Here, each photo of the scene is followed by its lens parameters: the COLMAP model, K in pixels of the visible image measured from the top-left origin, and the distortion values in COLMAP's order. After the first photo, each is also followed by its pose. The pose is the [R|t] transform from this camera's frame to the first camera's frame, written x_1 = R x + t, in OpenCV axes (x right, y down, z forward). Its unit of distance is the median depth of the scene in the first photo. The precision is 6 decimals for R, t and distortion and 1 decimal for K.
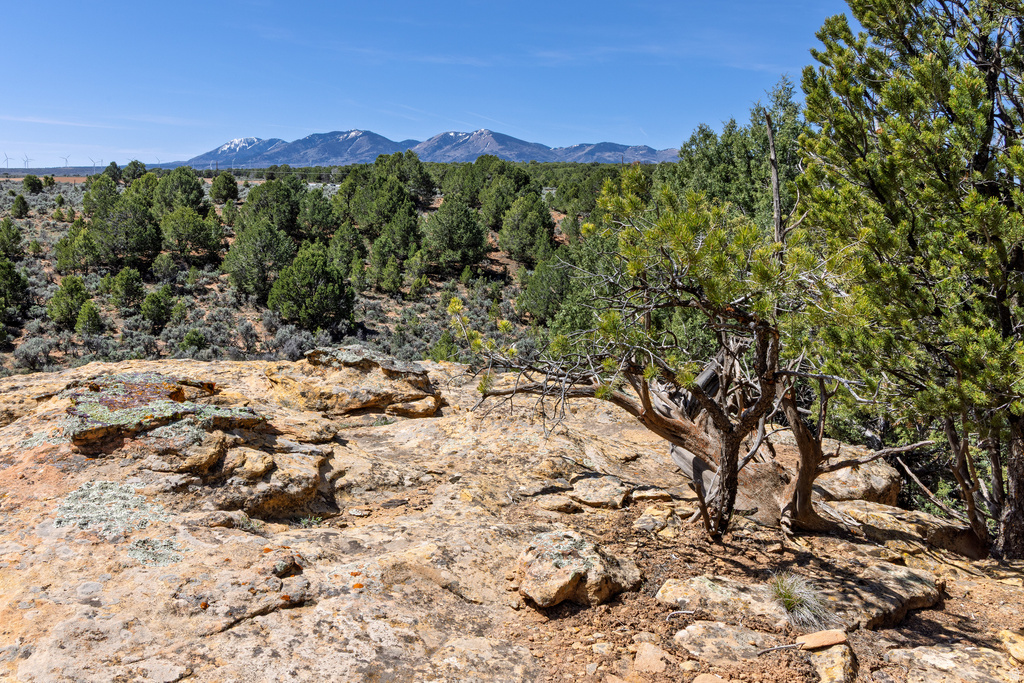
lens RADIAL K [[820.4, 0, 510.8], [0, 820.4, 298.5], [0, 0, 1]] dist [-0.011176, -0.000859]
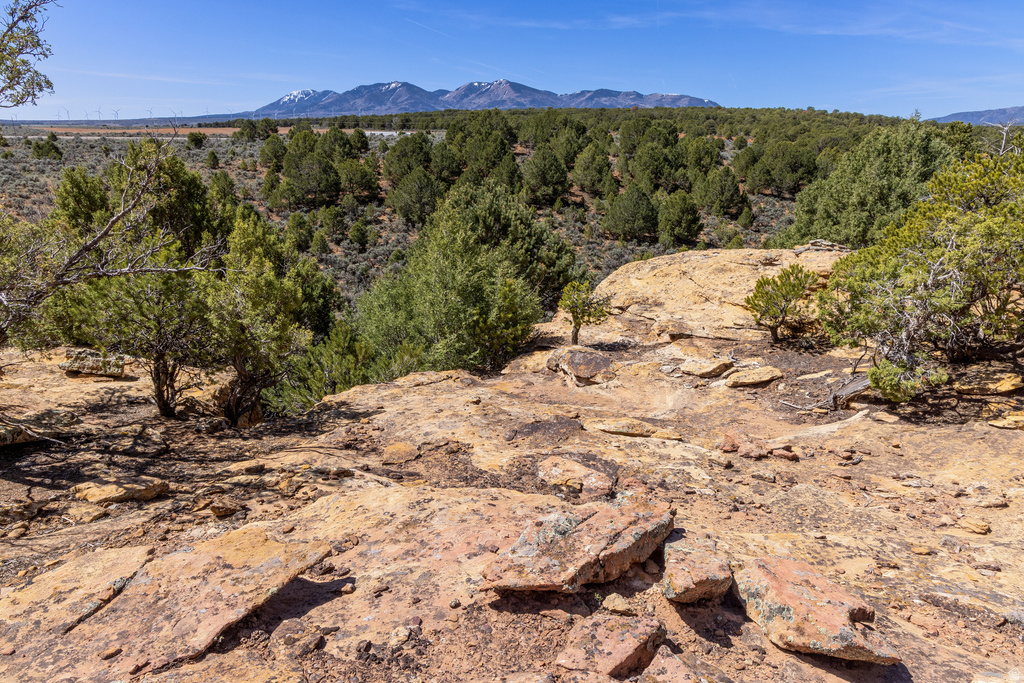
lens RADIAL K [[717.4, 0, 508.0], [0, 717.4, 339.4], [0, 0, 1]] dist [0.009410, 0.009250]
pose [[0.997773, -0.035998, 0.056160, -0.202227], [0.026329, 0.986064, 0.164268, -0.004954], [-0.061291, -0.162424, 0.984816, -0.217115]]
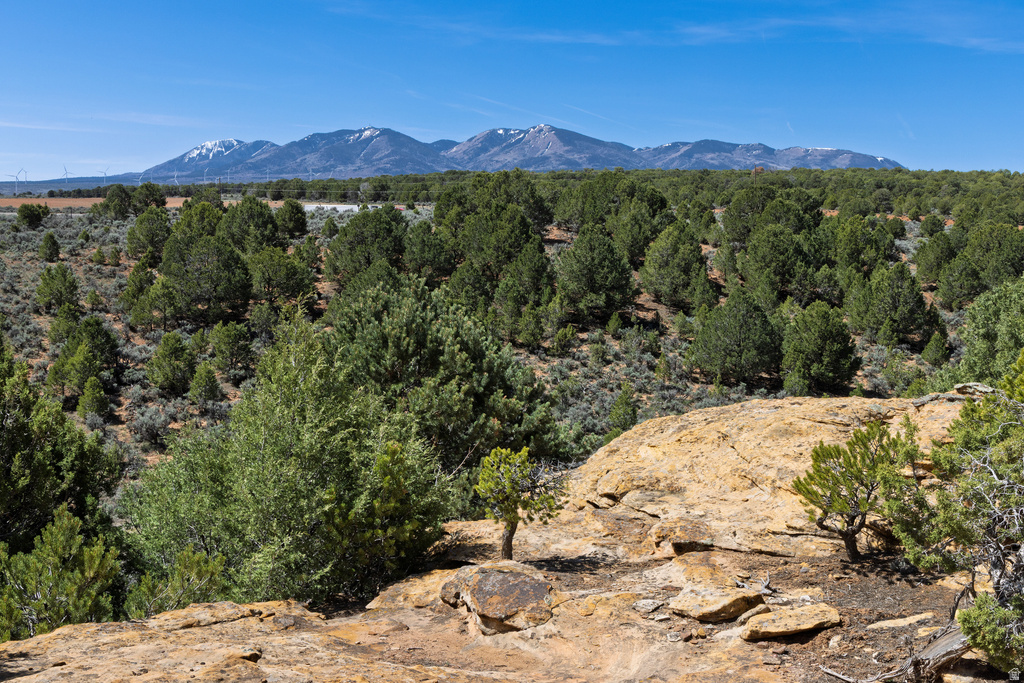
lens RADIAL K [[1219.5, 0, 512.2], [0, 1219.5, 338.4], [0, 0, 1]] dist [0.008606, 0.000000]
pose [[0.999691, -0.016088, 0.018948, -0.176221], [0.016285, 0.999814, -0.010302, -0.003100], [-0.018779, 0.010607, 0.999767, -0.214586]]
